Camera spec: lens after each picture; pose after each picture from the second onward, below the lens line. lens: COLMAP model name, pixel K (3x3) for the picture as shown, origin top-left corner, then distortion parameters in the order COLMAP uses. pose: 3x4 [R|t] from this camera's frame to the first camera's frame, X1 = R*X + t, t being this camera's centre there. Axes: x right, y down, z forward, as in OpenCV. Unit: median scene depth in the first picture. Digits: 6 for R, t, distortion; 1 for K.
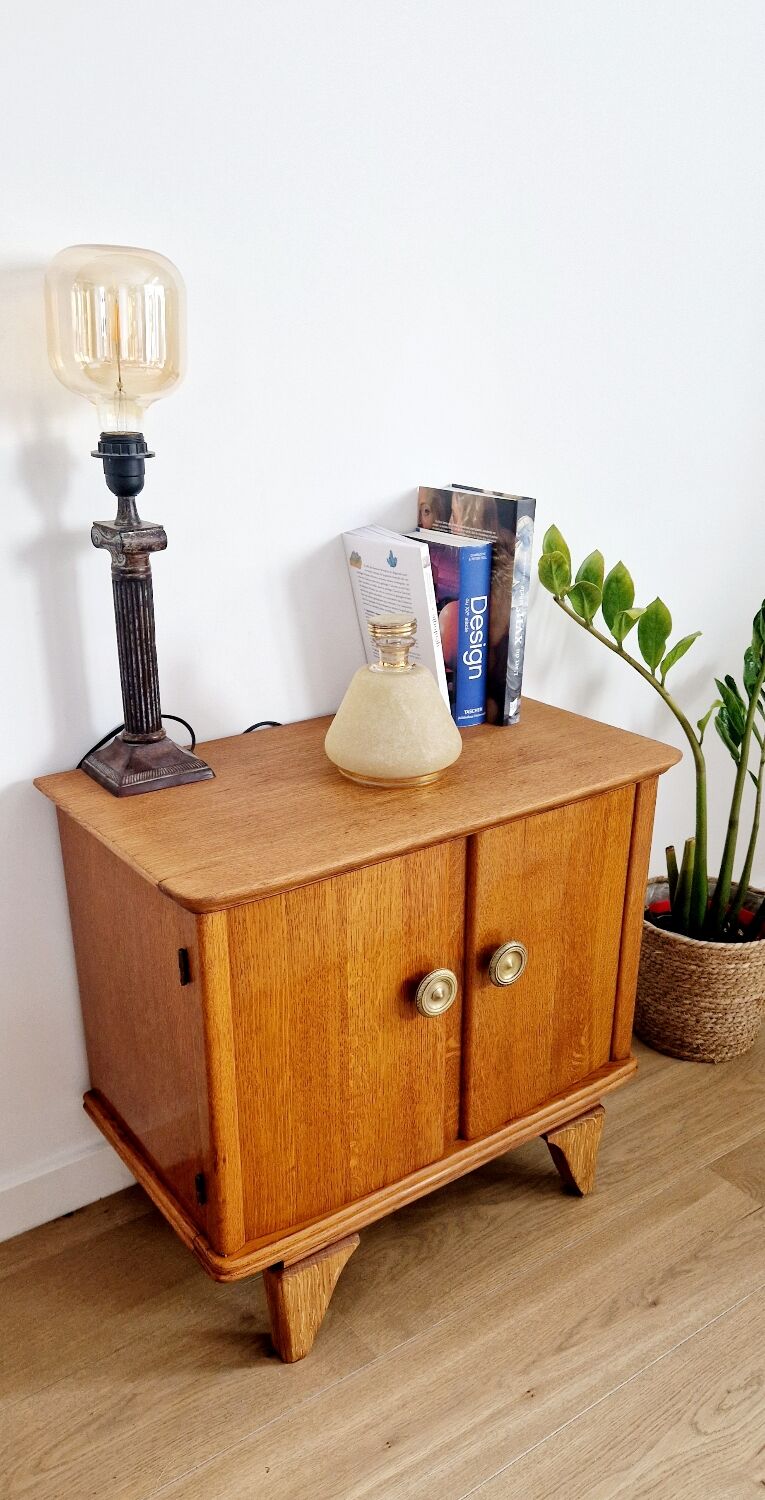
lens RADIAL K [[1107.3, 0, 350.3], [0, 1107.3, 824.9], [0, 0, 1]] dist [0.055035, -0.008273]
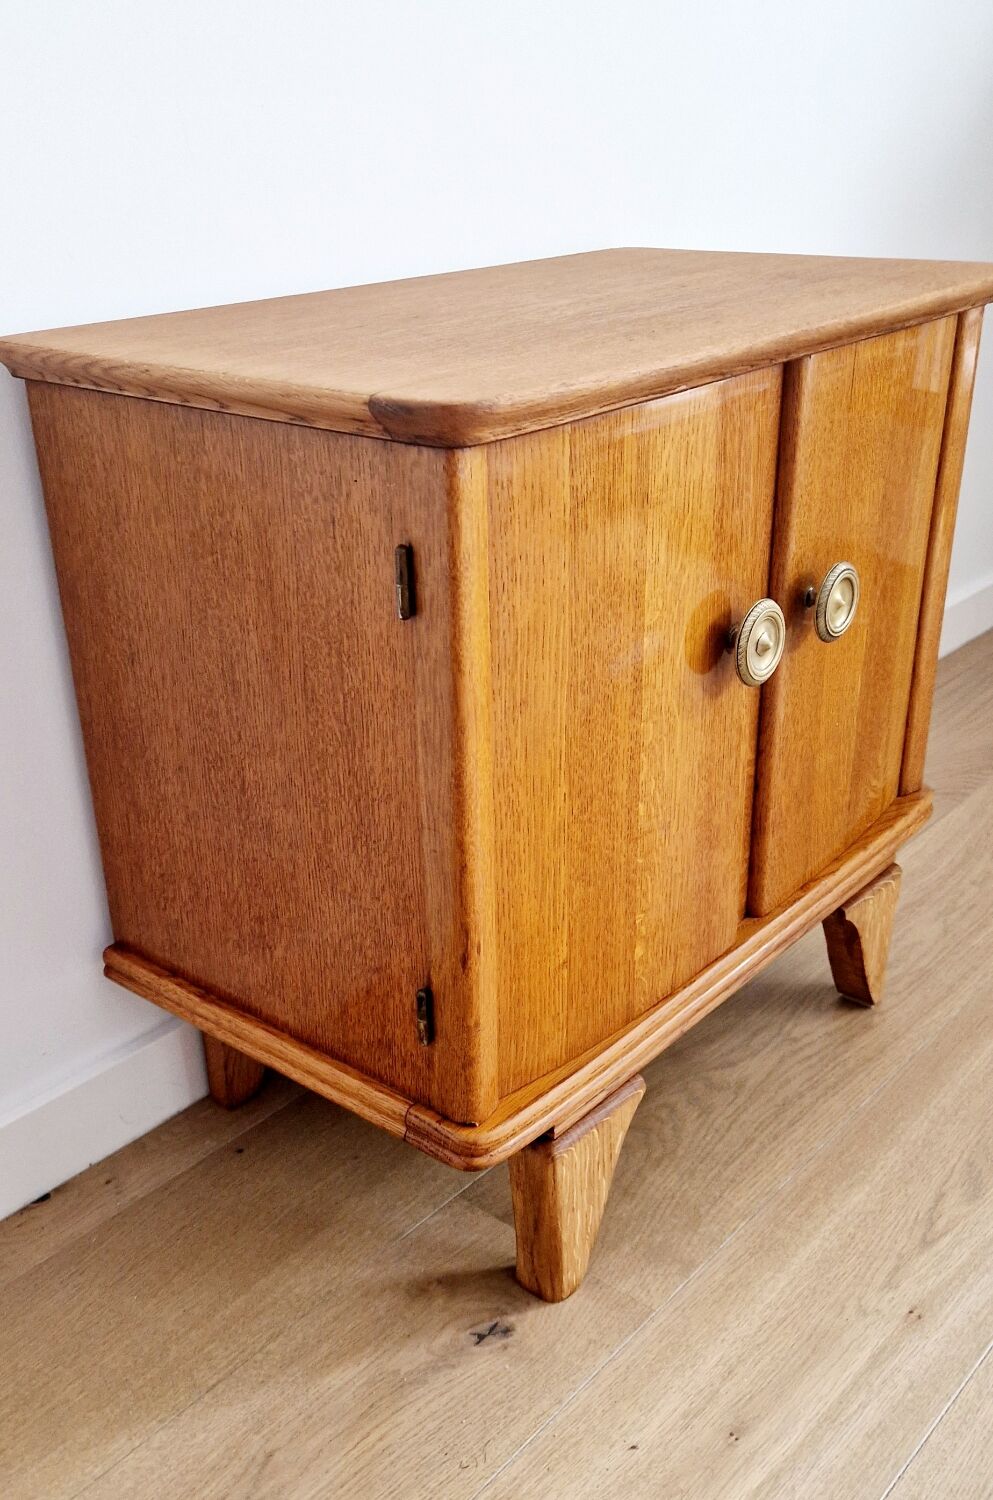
lens RADIAL K [[1452.6, 0, 476.2], [0, 1452.6, 820.9], [0, 0, 1]] dist [0.084812, 0.004749]
pose [[0.965668, -0.124771, 0.227855, -0.246601], [0.113818, 0.991649, 0.060645, 0.171781], [-0.233519, -0.032629, 0.971805, 0.253534]]
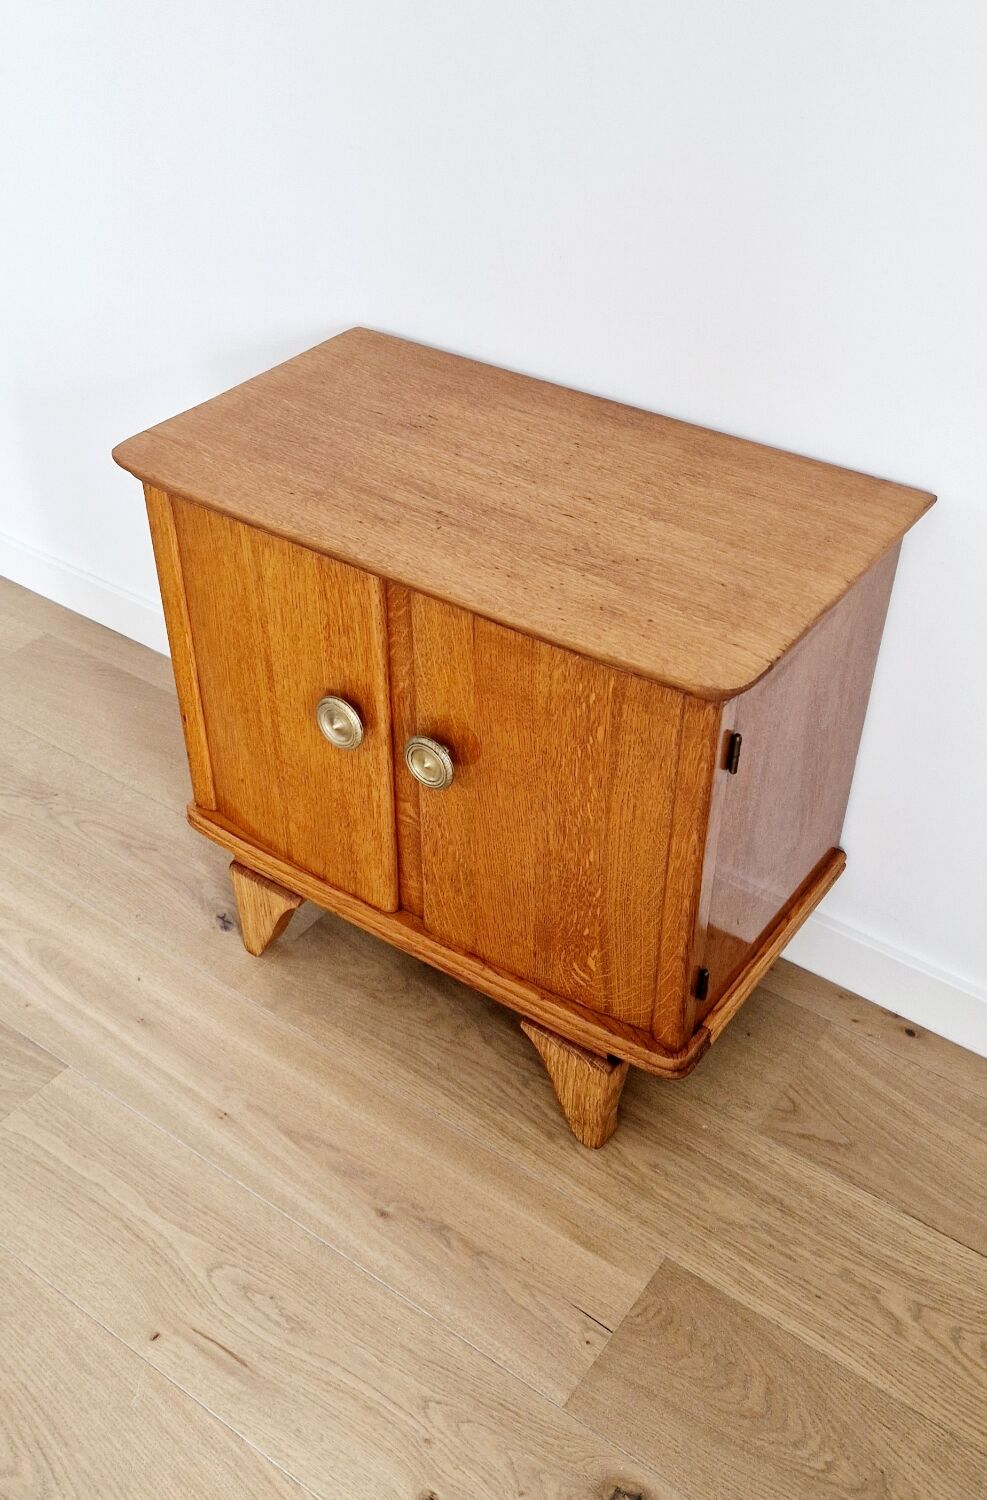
lens RADIAL K [[1424.7, 0, 493.5], [0, 1424.7, 750.0], [0, 0, 1]] dist [0.080413, -0.117350]
pose [[0.342994, 0.588138, -0.732427, 0.897143], [-0.379362, 0.800041, 0.464778, -0.374526], [0.859325, 0.118439, 0.497527, 0.520416]]
